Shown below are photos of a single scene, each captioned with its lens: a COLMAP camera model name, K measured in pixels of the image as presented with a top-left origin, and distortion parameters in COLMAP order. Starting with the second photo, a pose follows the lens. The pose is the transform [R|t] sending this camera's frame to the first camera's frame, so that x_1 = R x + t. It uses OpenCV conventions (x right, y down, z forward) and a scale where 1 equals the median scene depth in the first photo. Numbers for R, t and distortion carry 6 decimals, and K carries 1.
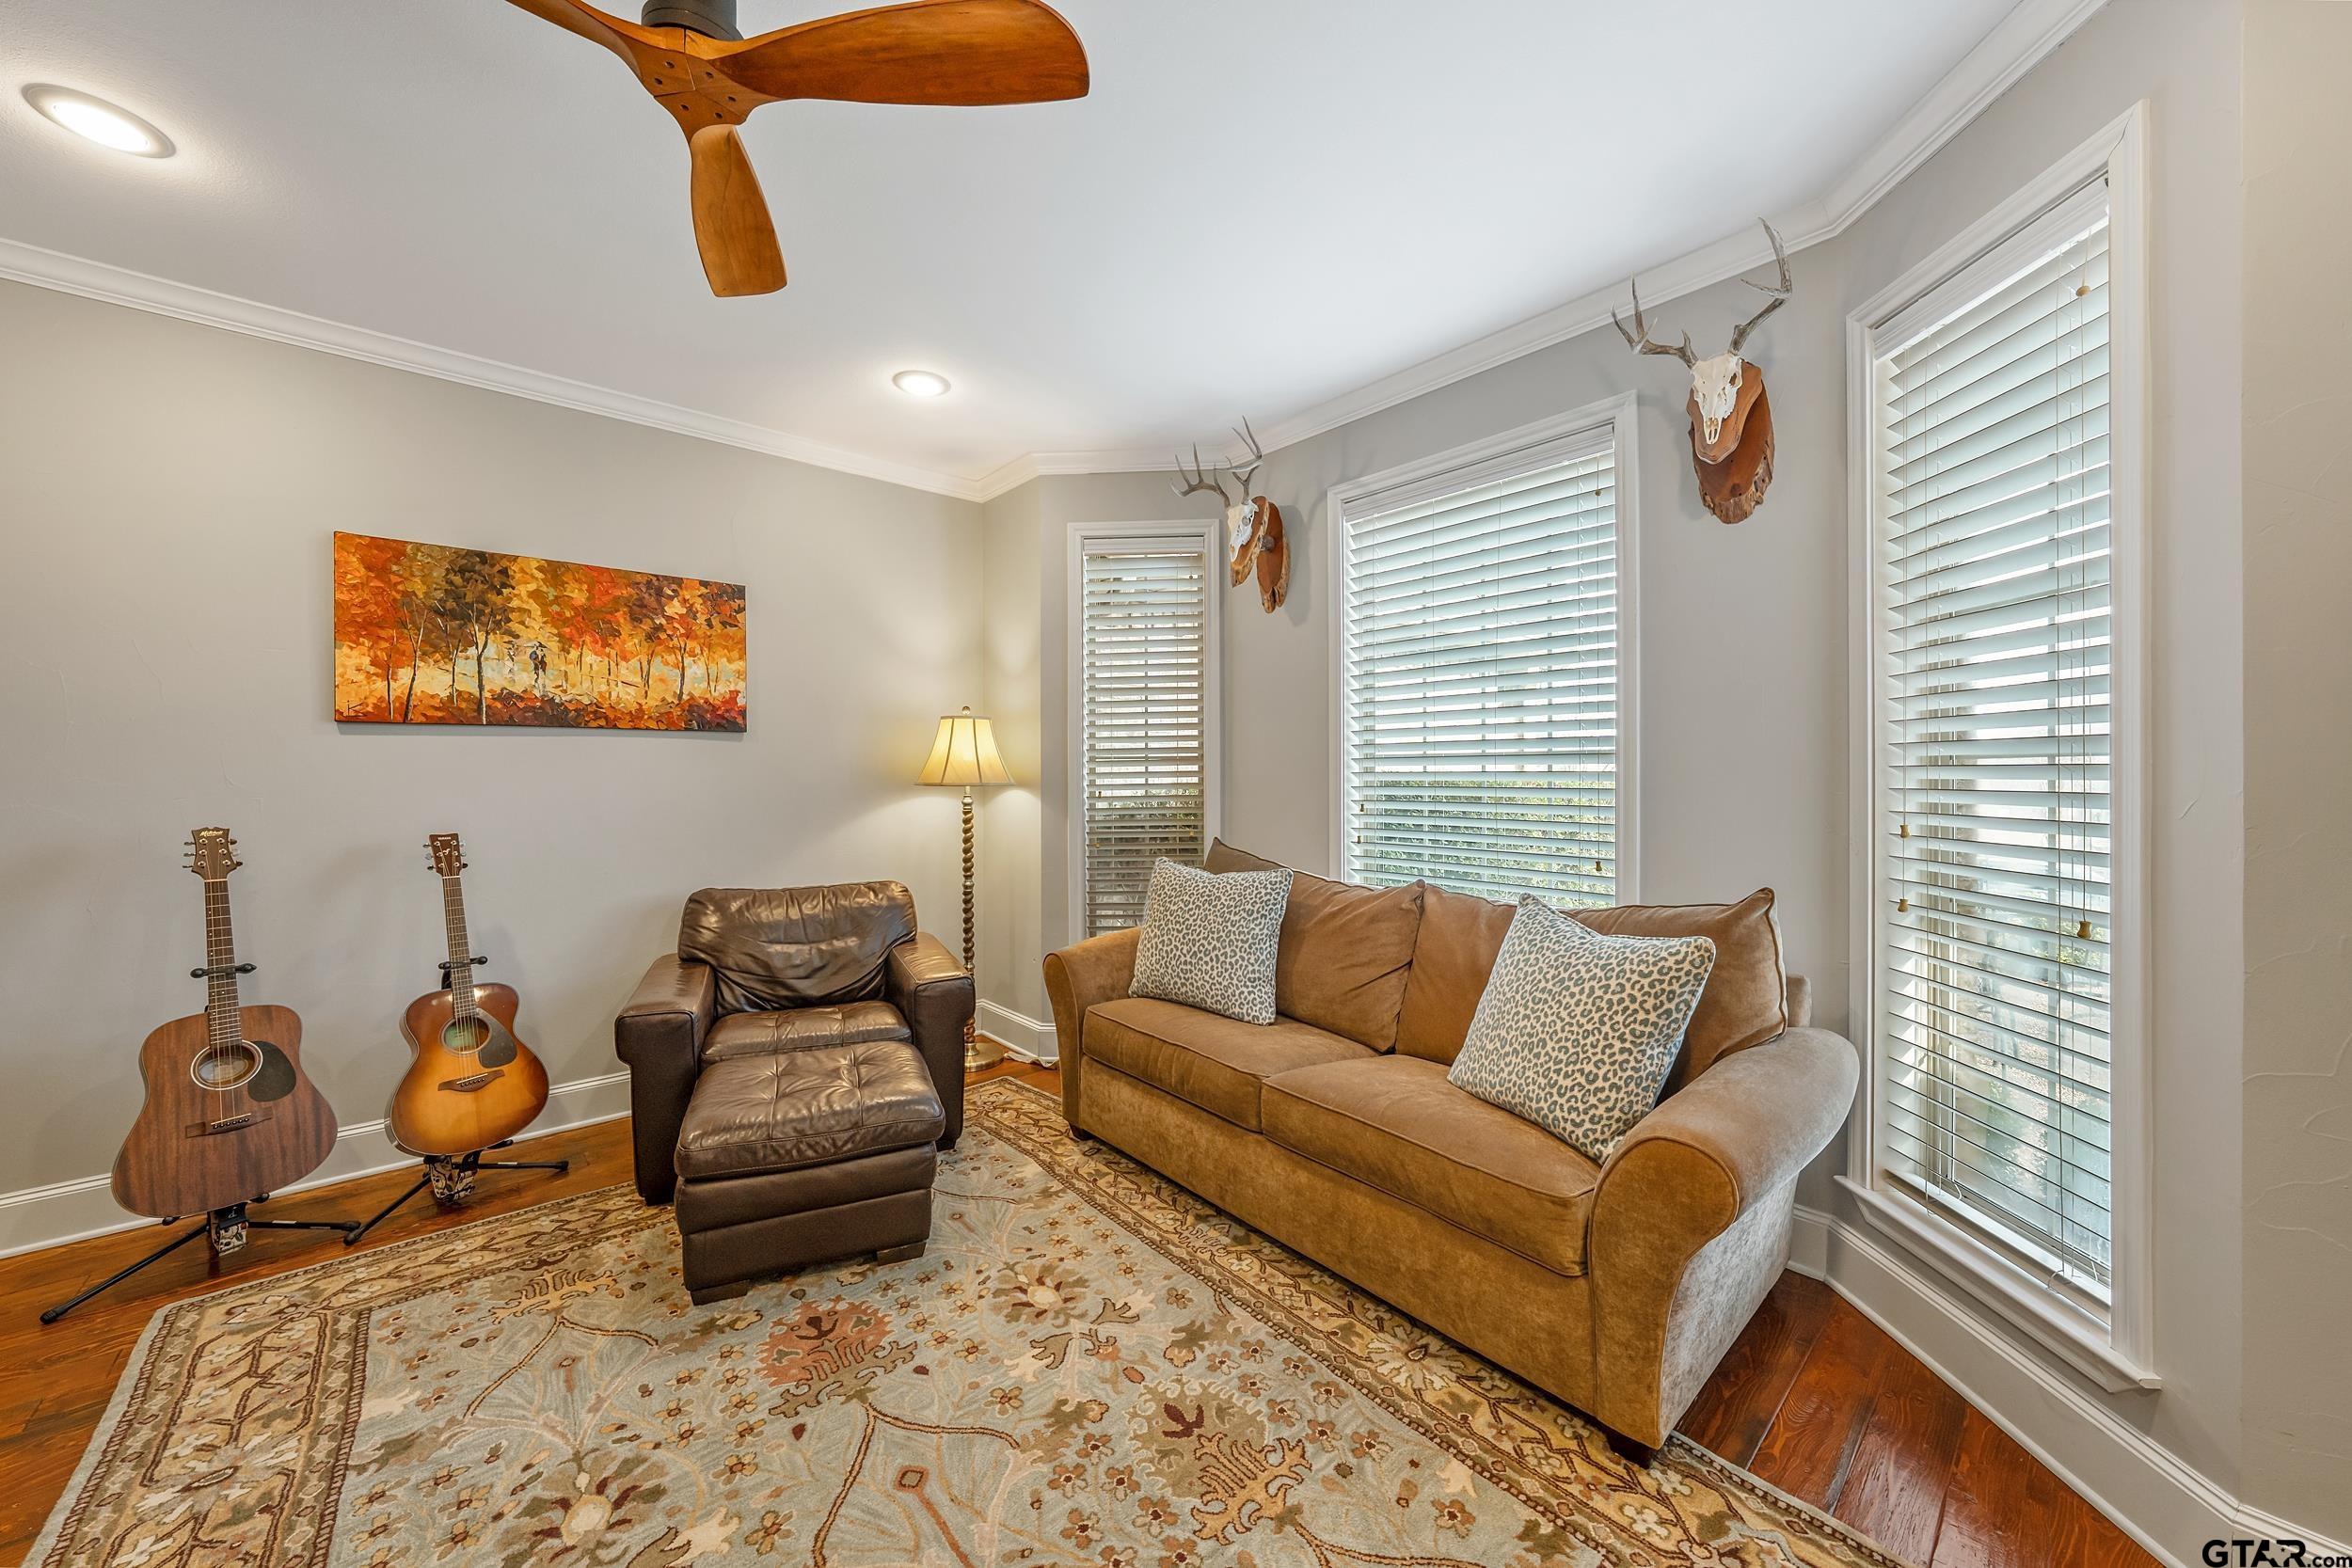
lens RADIAL K [[844.7, 0, 1172.4], [0, 844.7, 775.7], [0, 0, 1]] dist [0.000604, -0.000222]
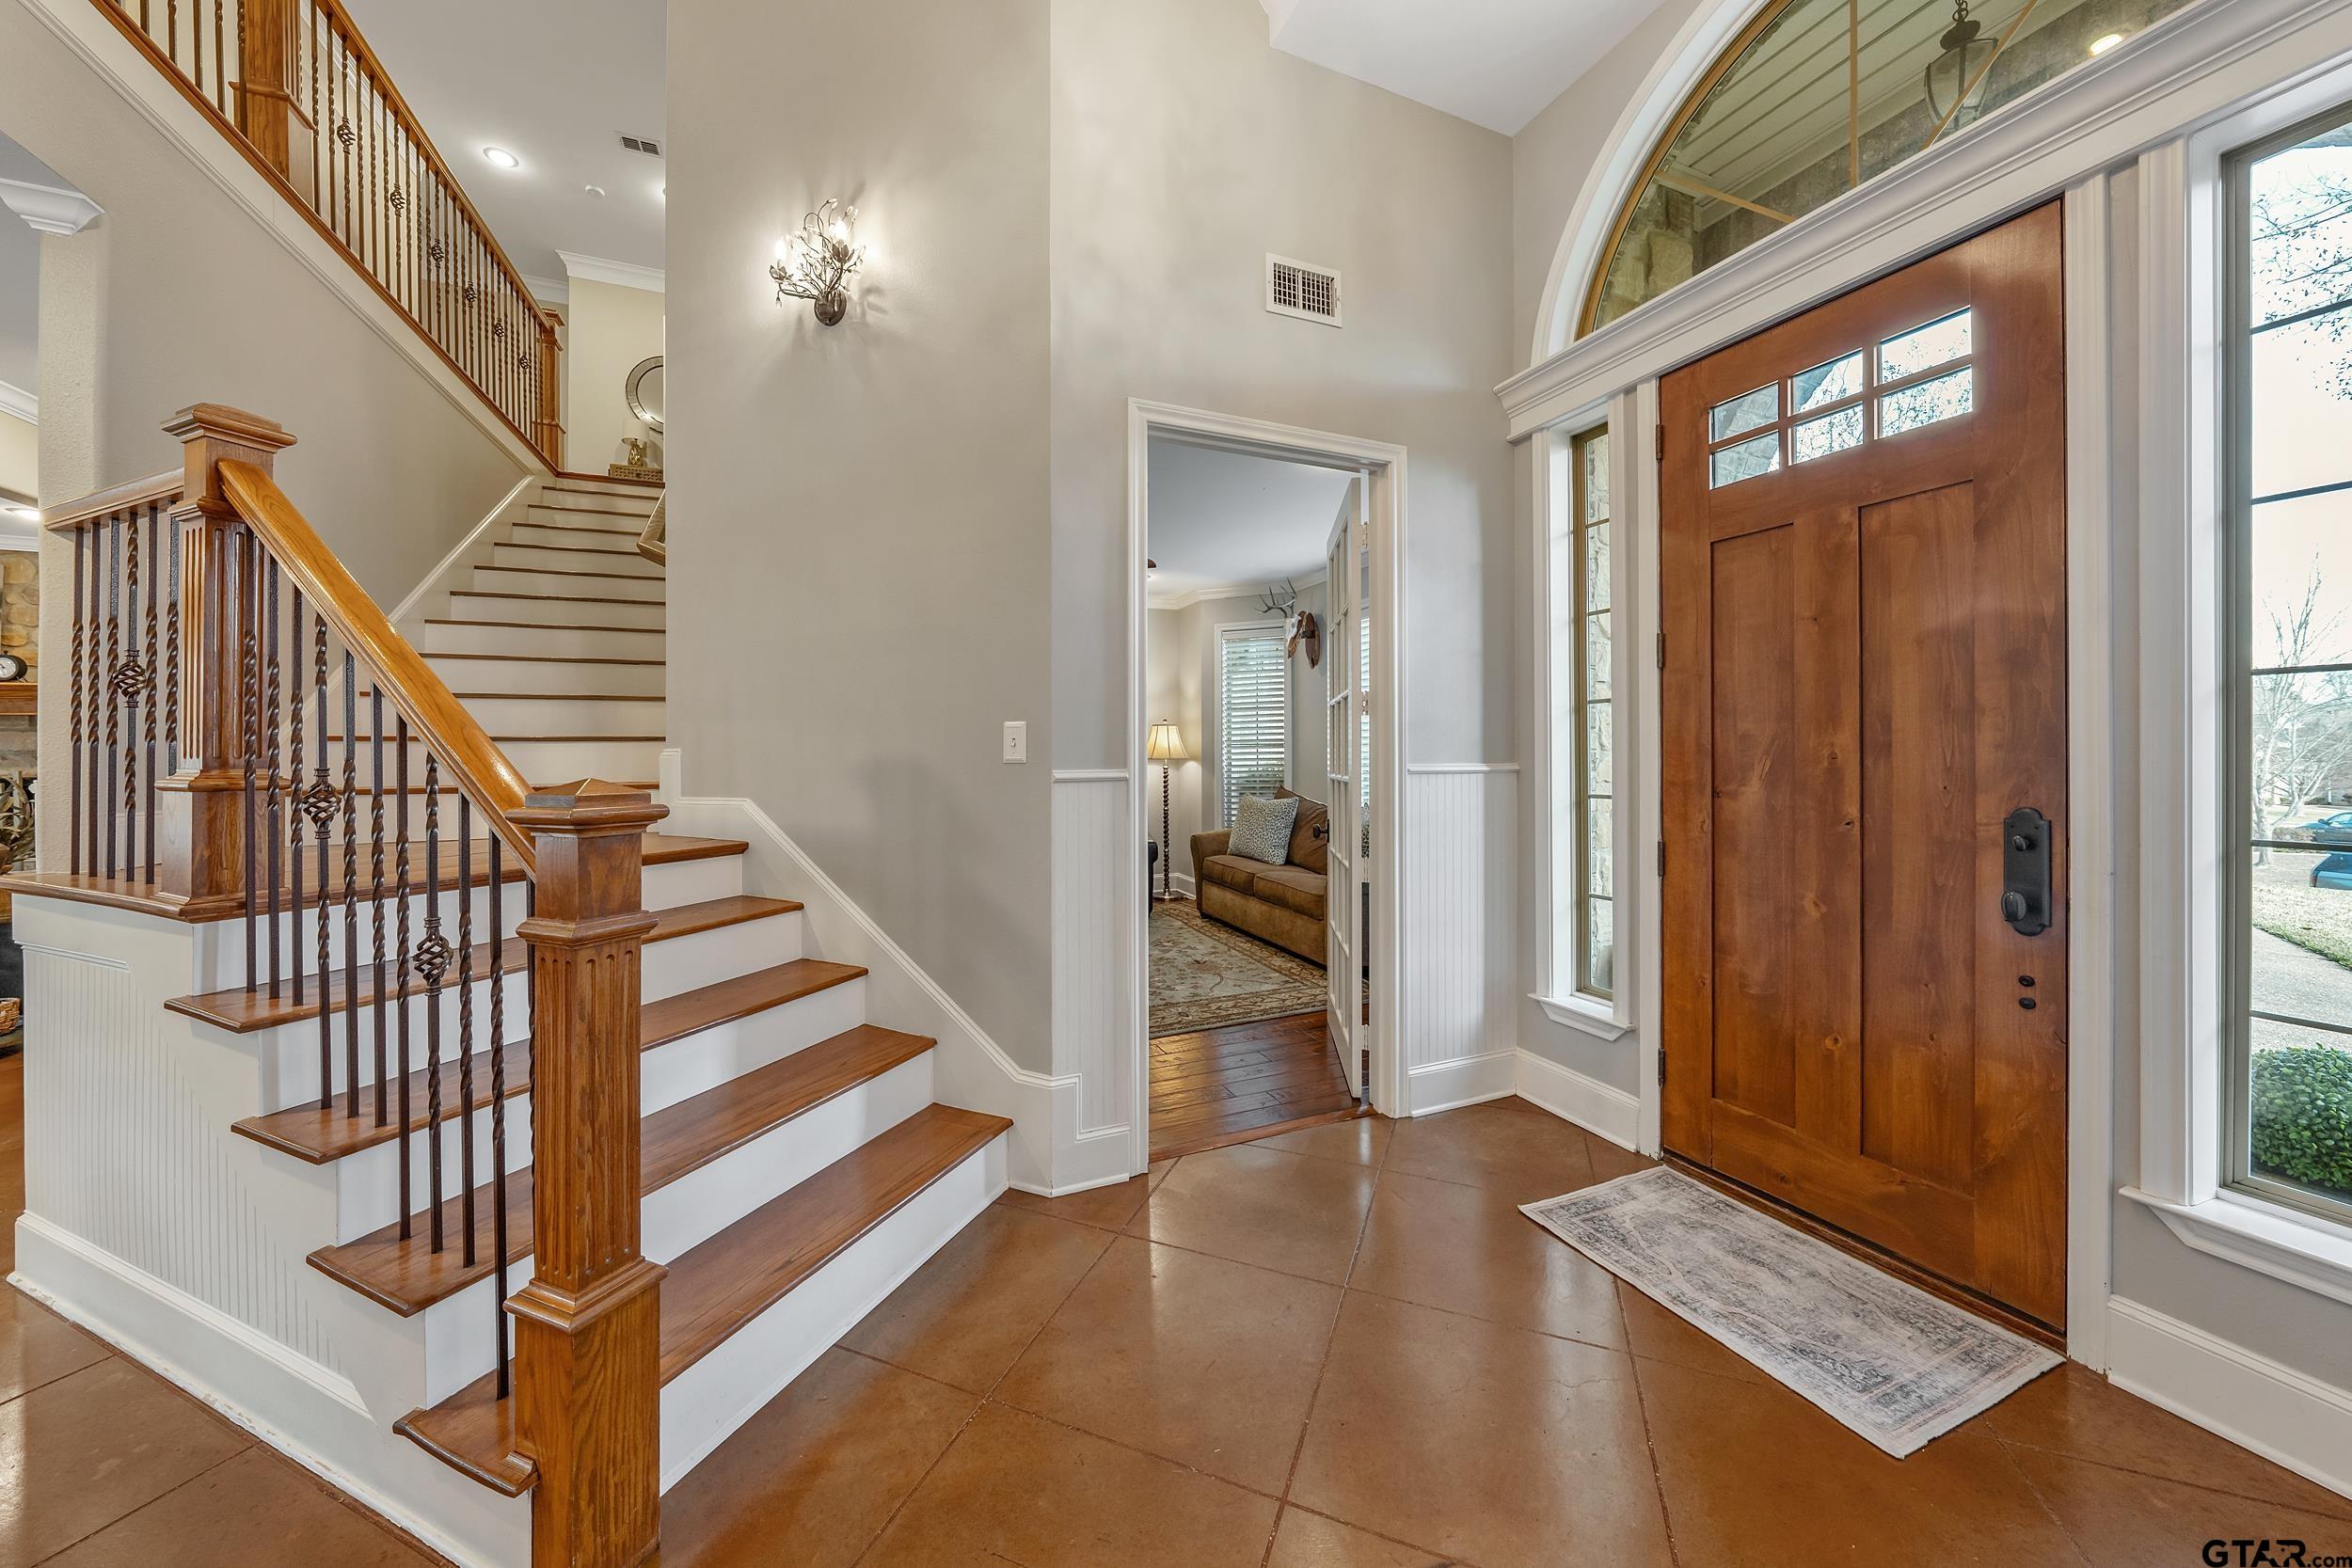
lens RADIAL K [[809.4, 0, 1171.2], [0, 809.4, 770.6], [0, 0, 1]] dist [-0.000491, -0.000036]
pose [[0.948266, 0.003928, -0.317452, 0.523475], [0.001403, 0.999862, 0.016561, 0.009153], [0.317473, -0.016150, 0.948130, -1.121548]]
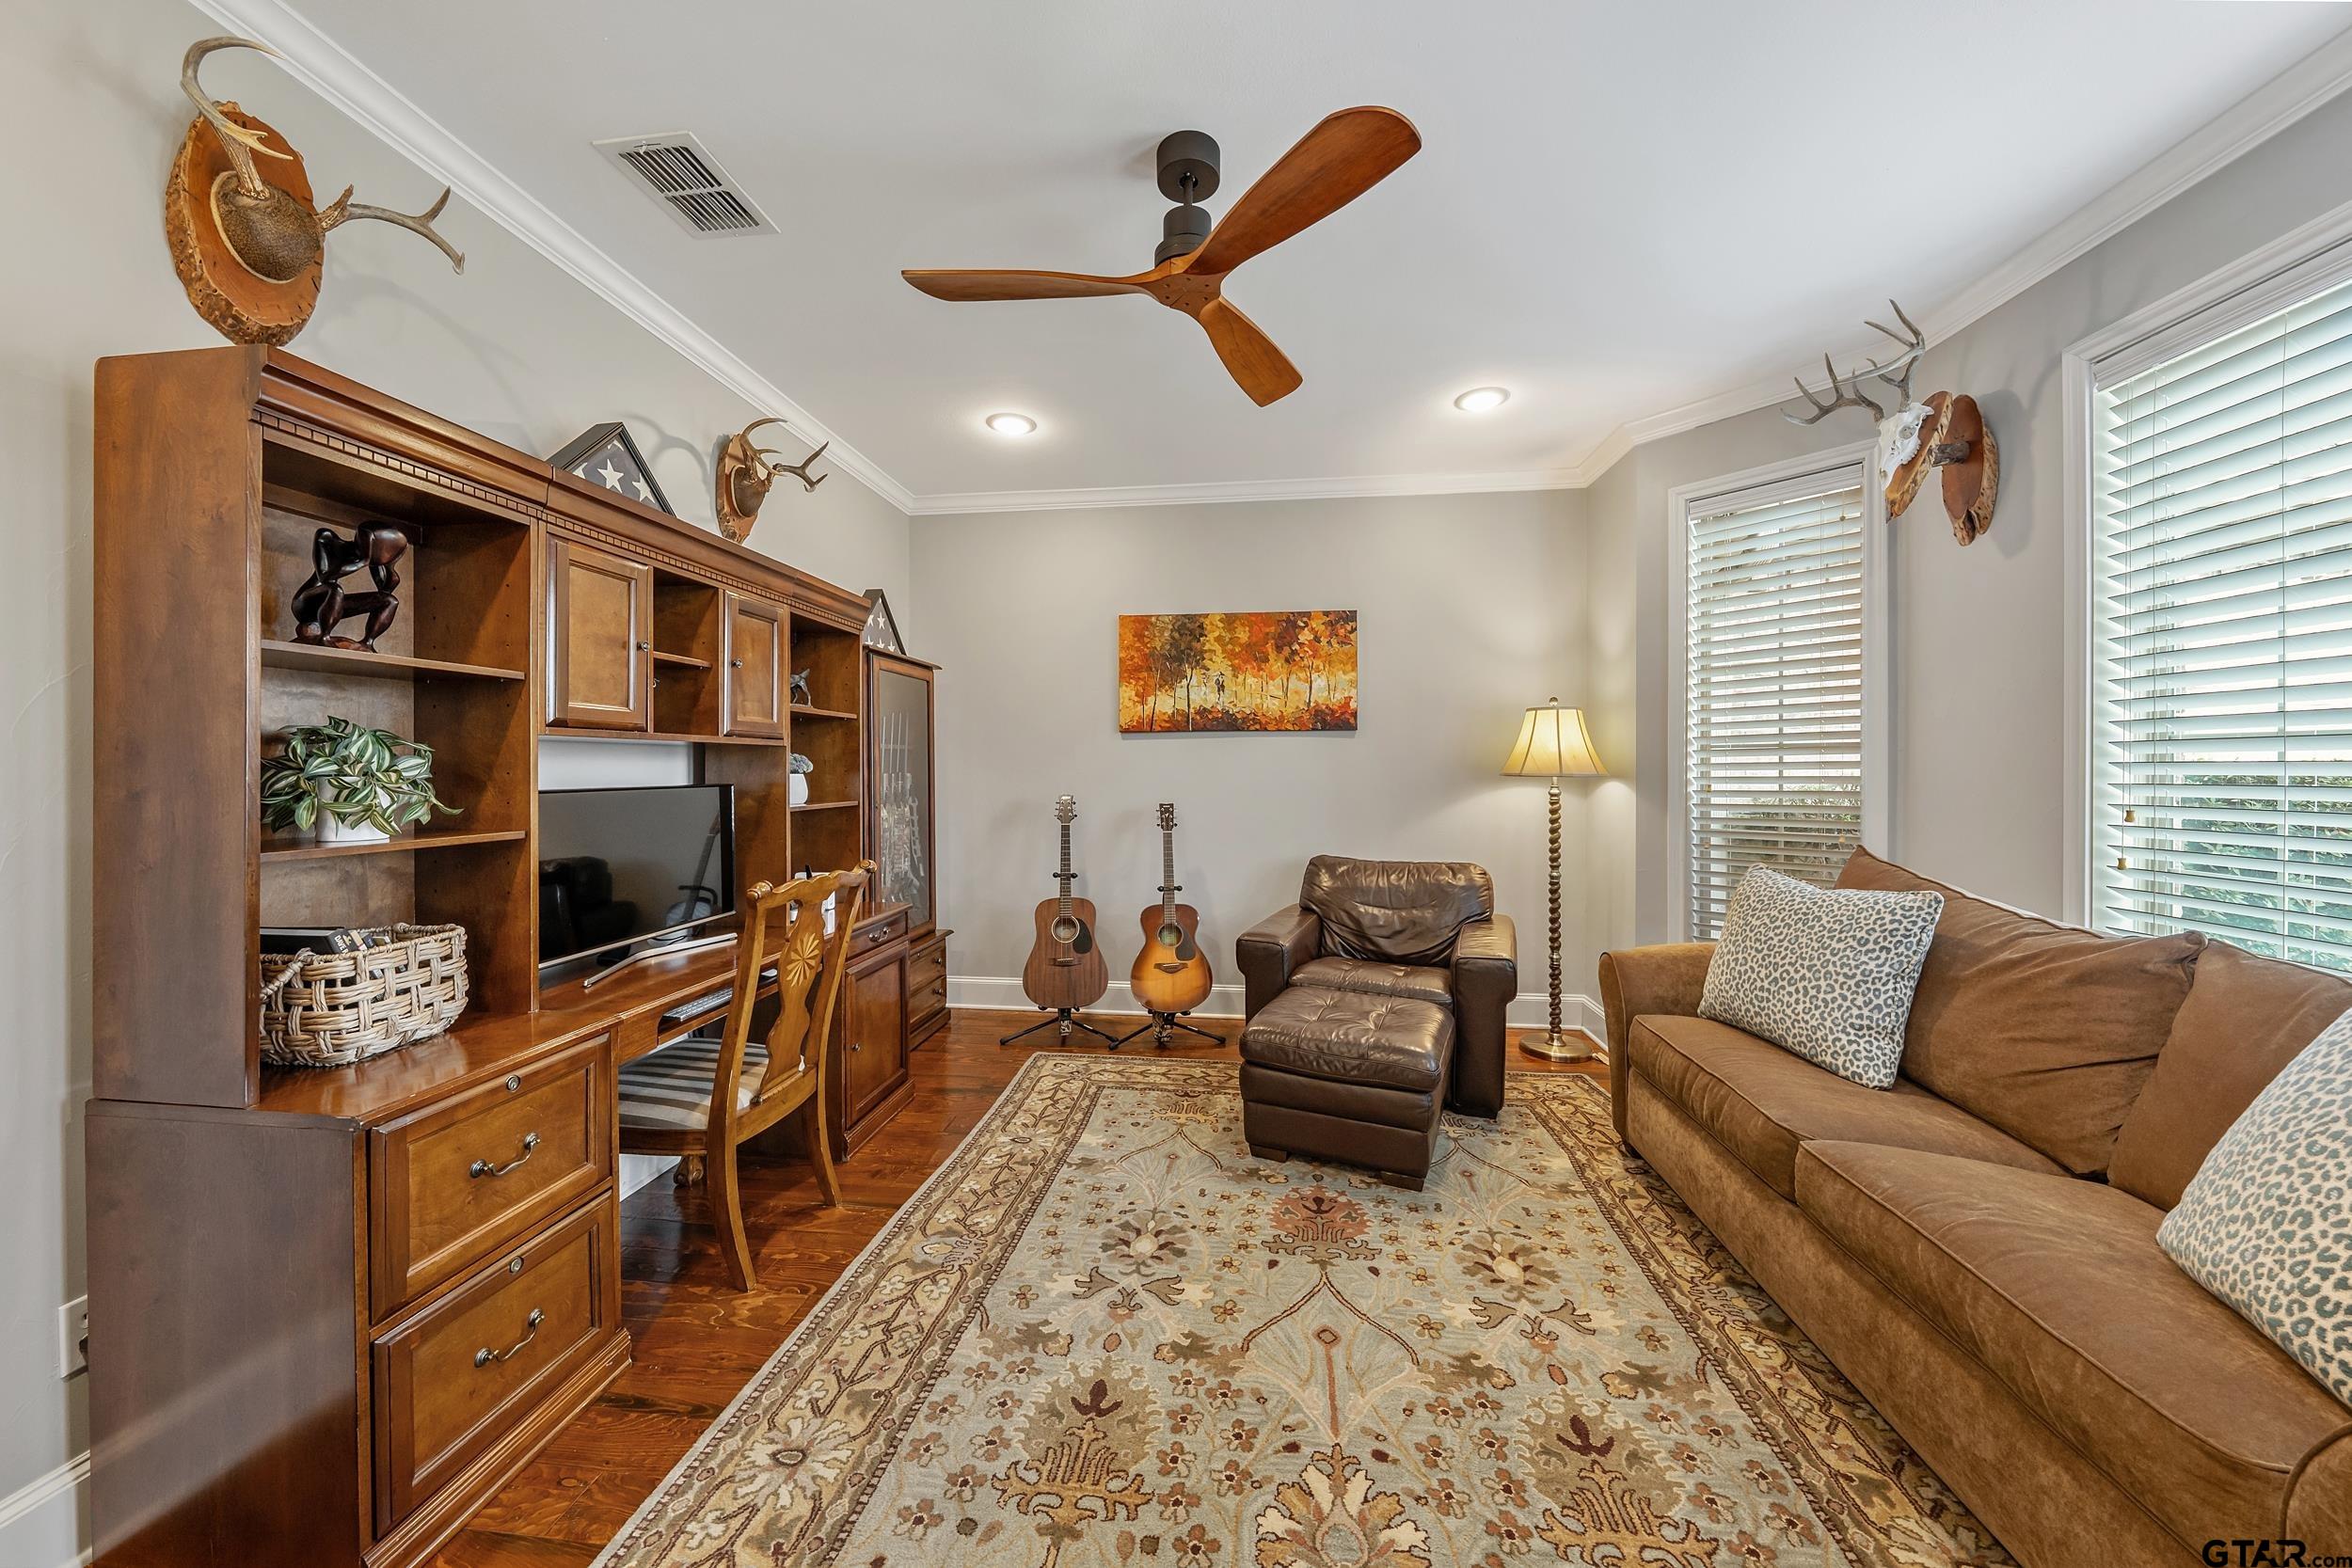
lens RADIAL K [[809.4, 0, 1171.2], [0, 809.4, 770.6], [0, 0, 1]] dist [-0.000491, -0.000036]
pose [[0.671884, 0.005914, -0.740633, 0.228892], [-0.002789, 0.999981, 0.005454, 0.001336], [0.740651, -0.001599, 0.671888, 0.023344]]
